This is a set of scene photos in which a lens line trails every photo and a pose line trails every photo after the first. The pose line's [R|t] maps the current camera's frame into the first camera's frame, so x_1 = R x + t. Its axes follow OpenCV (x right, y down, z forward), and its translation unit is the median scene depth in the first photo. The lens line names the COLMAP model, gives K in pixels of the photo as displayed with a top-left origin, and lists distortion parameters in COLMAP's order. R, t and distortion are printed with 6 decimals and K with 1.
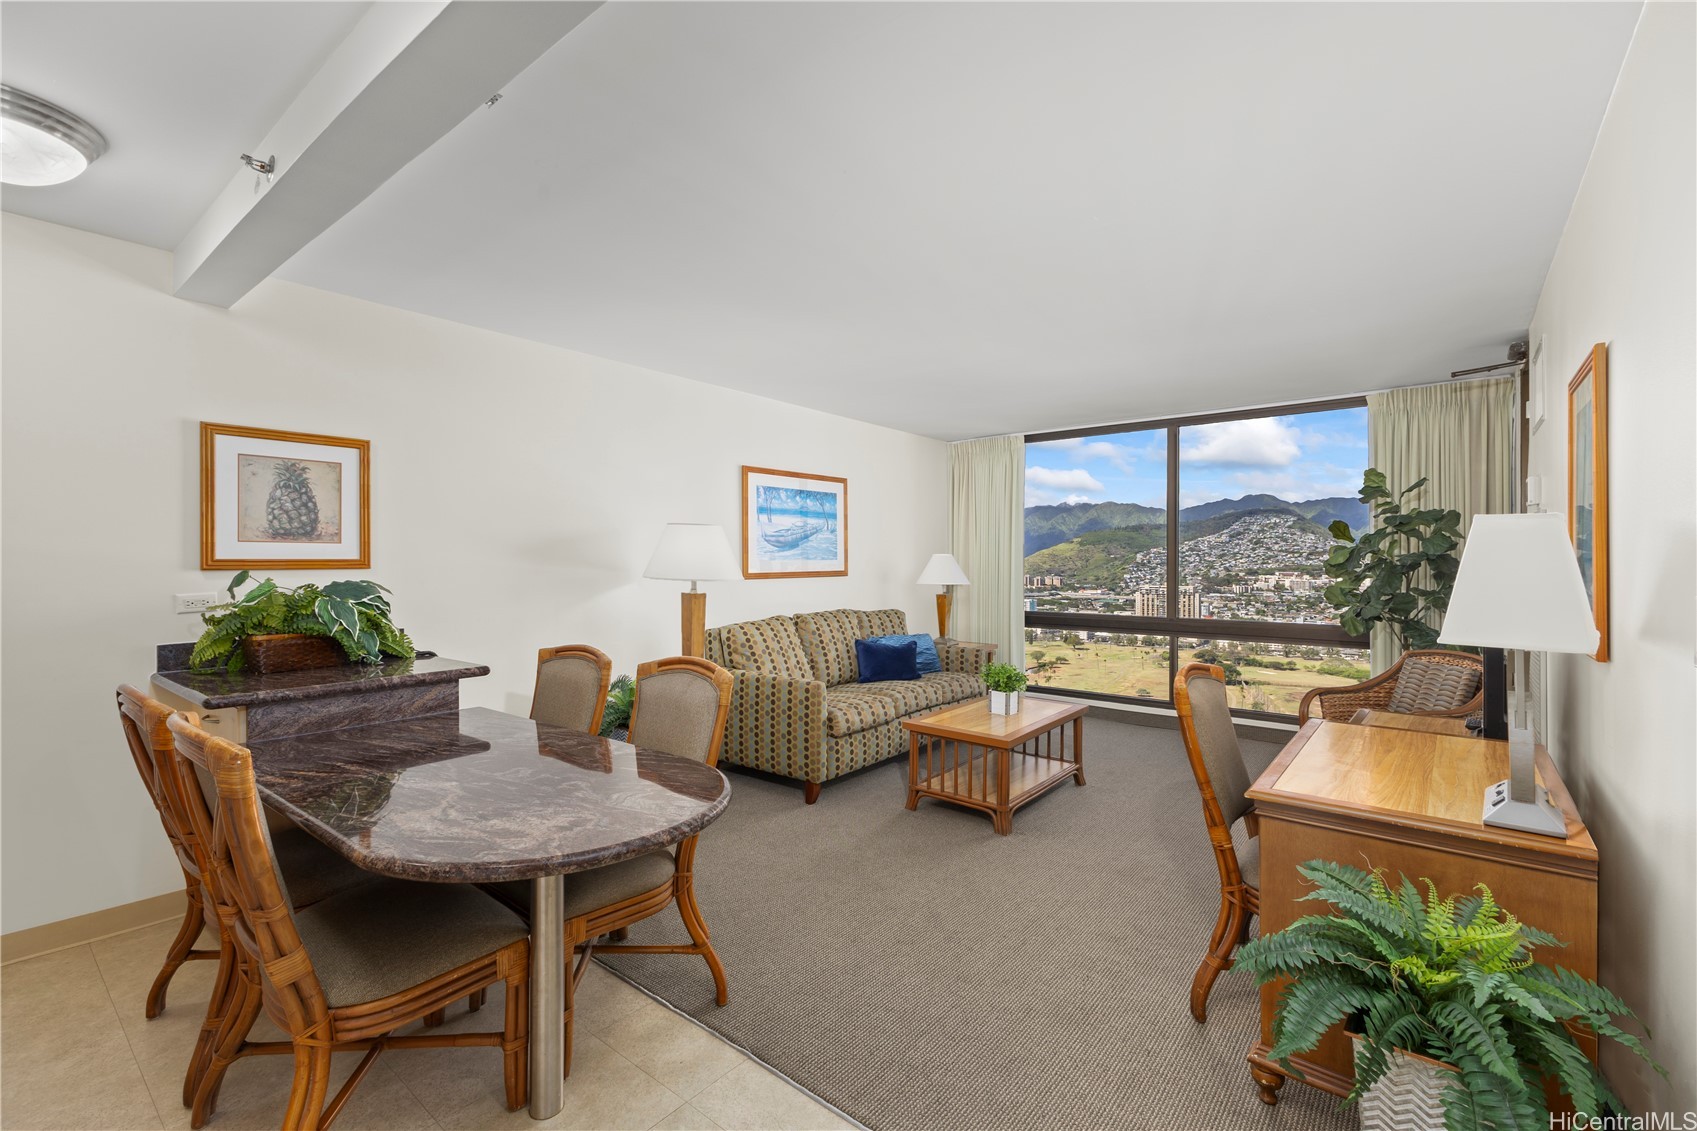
lens RADIAL K [[732.9, 0, 853.1], [0, 732.9, 561.5], [0, 0, 1]] dist [0.006892, -0.001115]
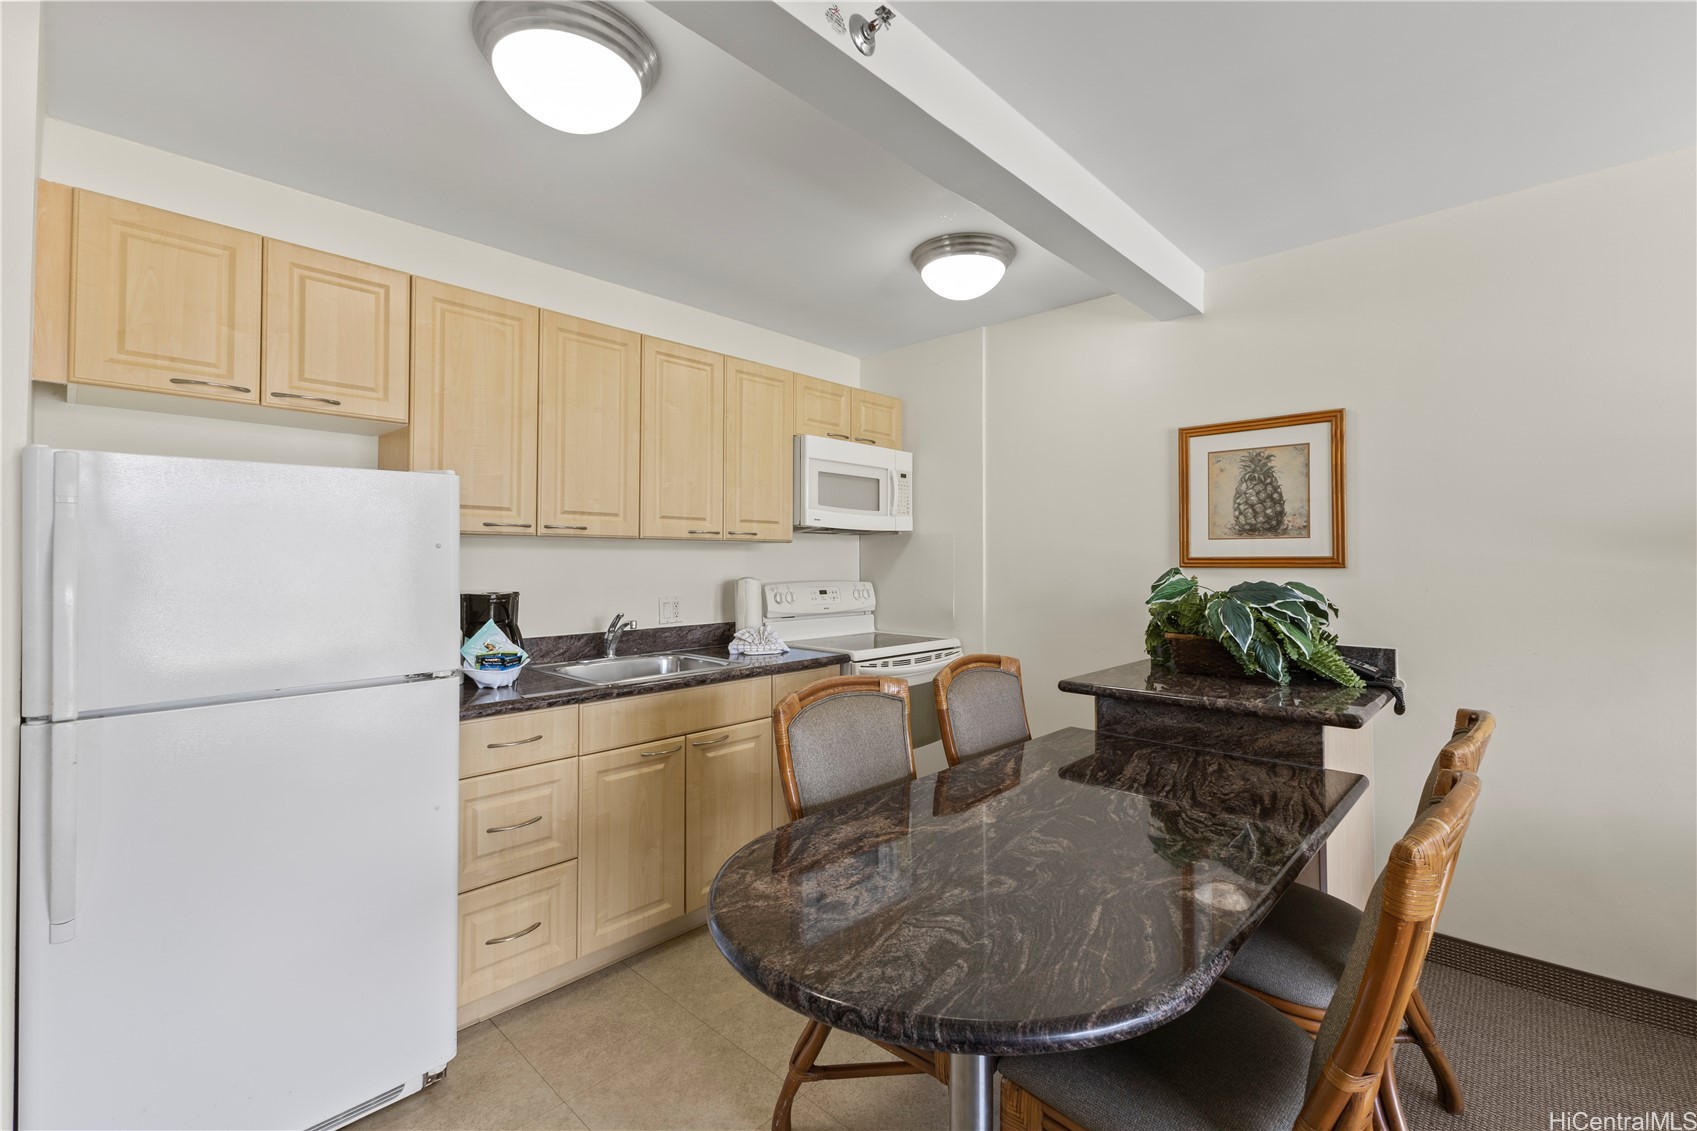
lens RADIAL K [[732.9, 0, 844.9], [0, 732.9, 546.3], [0, 0, 1]] dist [0.006892, -0.001115]
pose [[-0.073101, -0.018602, -0.997151, 0.144574], [-0.003959, 0.999824, -0.018362, 0.001922], [0.997317, 0.002605, -0.073161, 0.414561]]
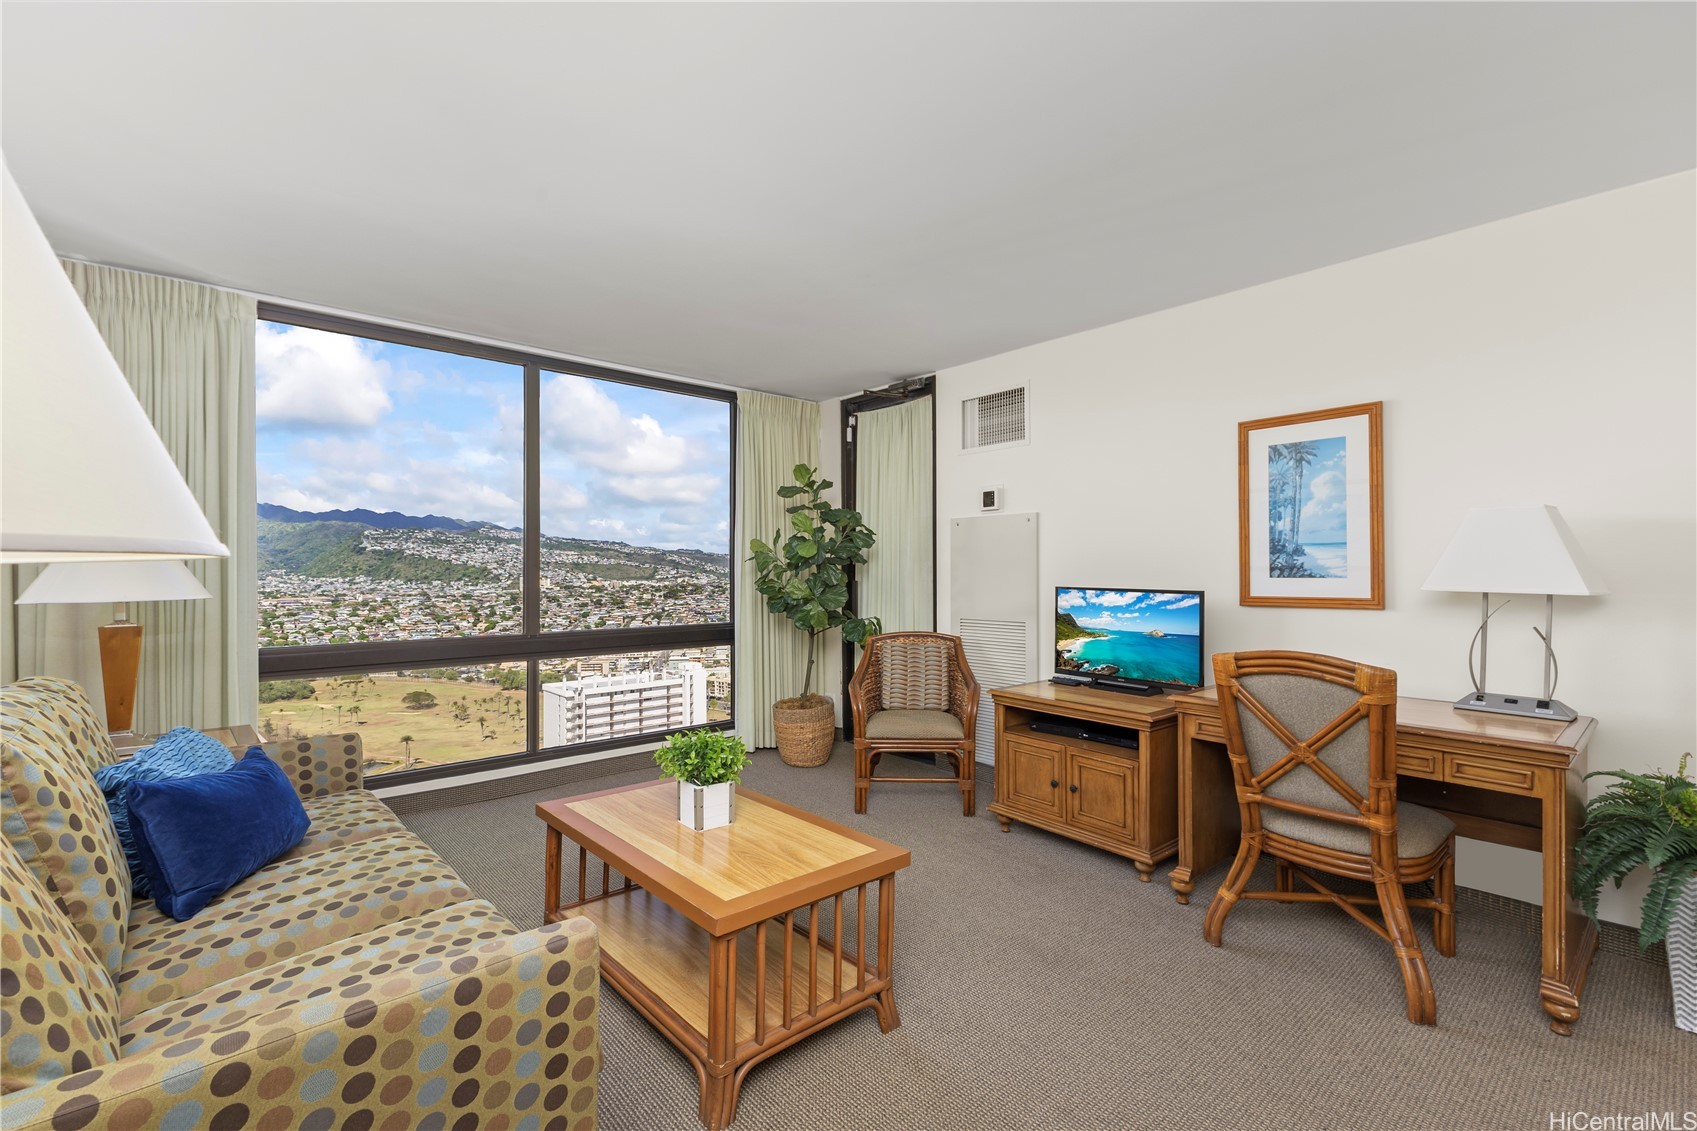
lens RADIAL K [[732.9, 0, 845.9], [0, 732.9, 567.0], [0, 0, 1]] dist [0.006892, -0.001115]
pose [[0.163533, 0.006586, 0.986516, -0.320894], [0.003995, 0.999965, -0.007338, 0.026773], [-0.986530, 0.005141, 0.163501, 0.857479]]
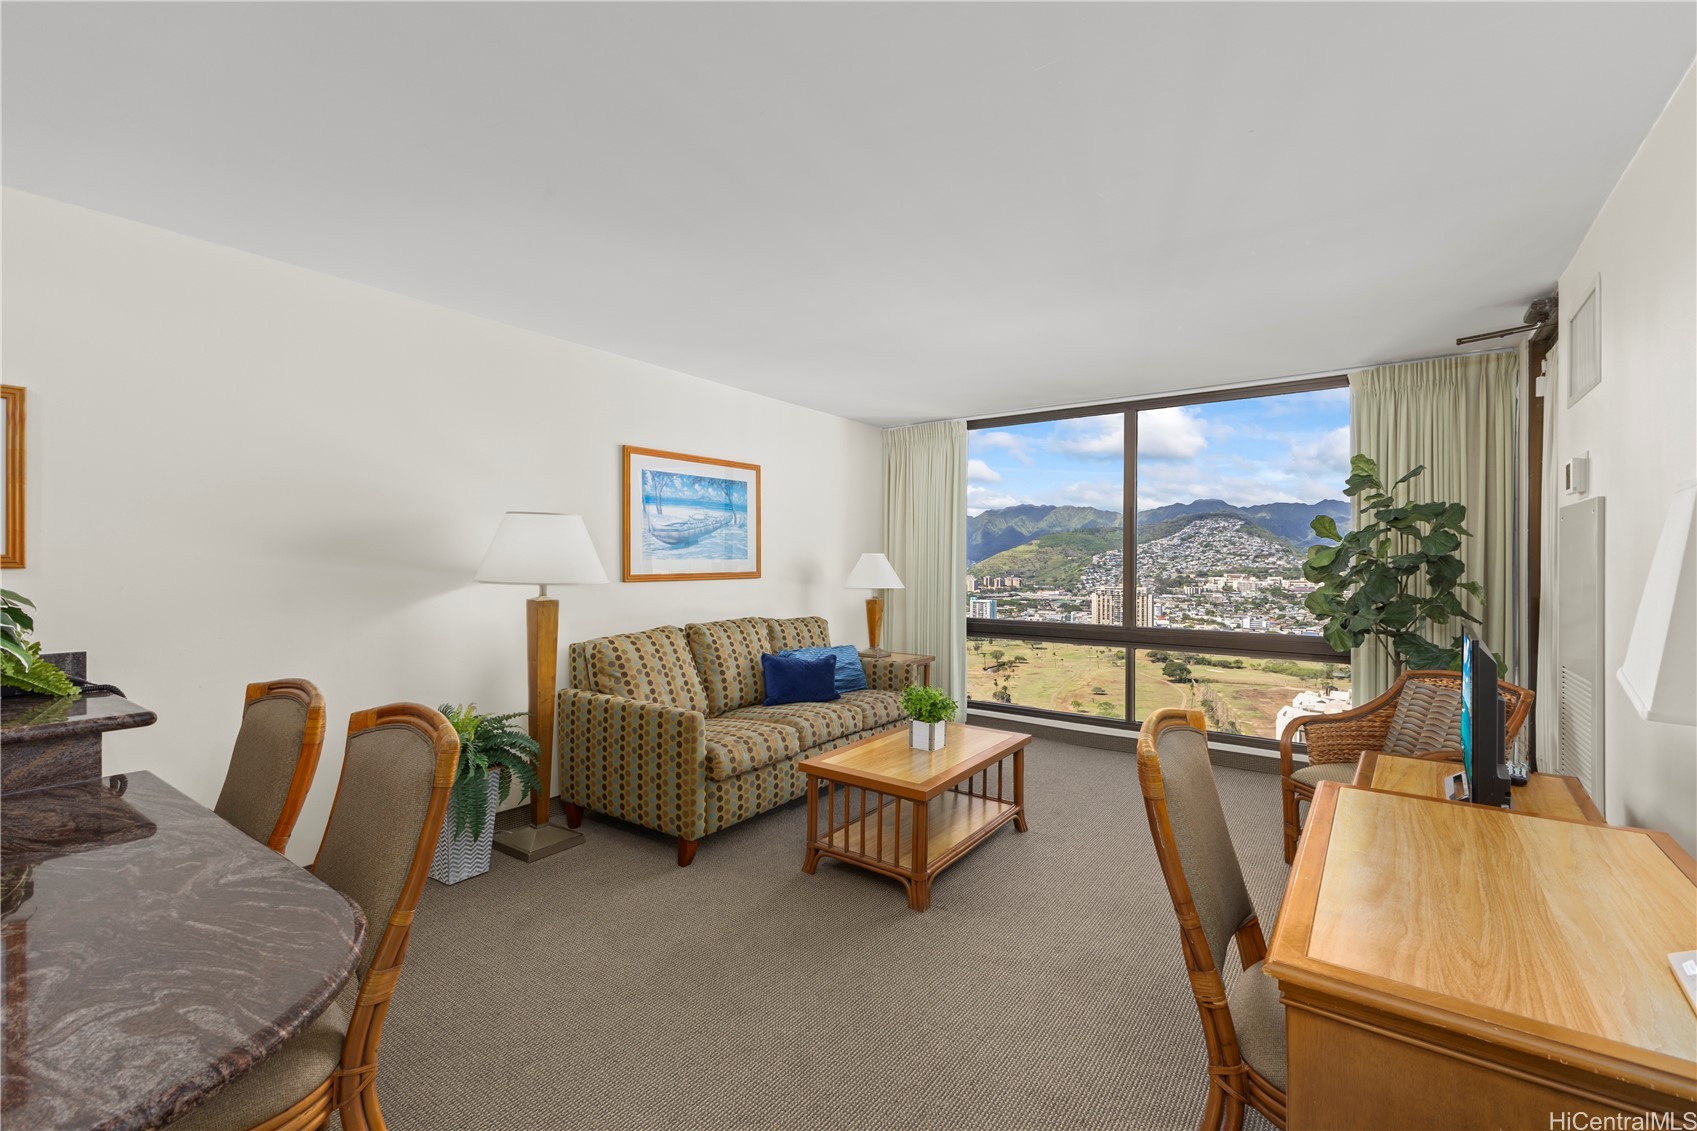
lens RADIAL K [[732.9, 0, 853.8], [0, 732.9, 561.6], [0, 0, 1]] dist [0.006892, -0.001115]
pose [[0.998521, 0.004243, 0.054201, 0.082079], [-0.004215, 0.999991, -0.000635, 0.000559], [-0.054203, 0.000406, 0.998530, 0.199688]]
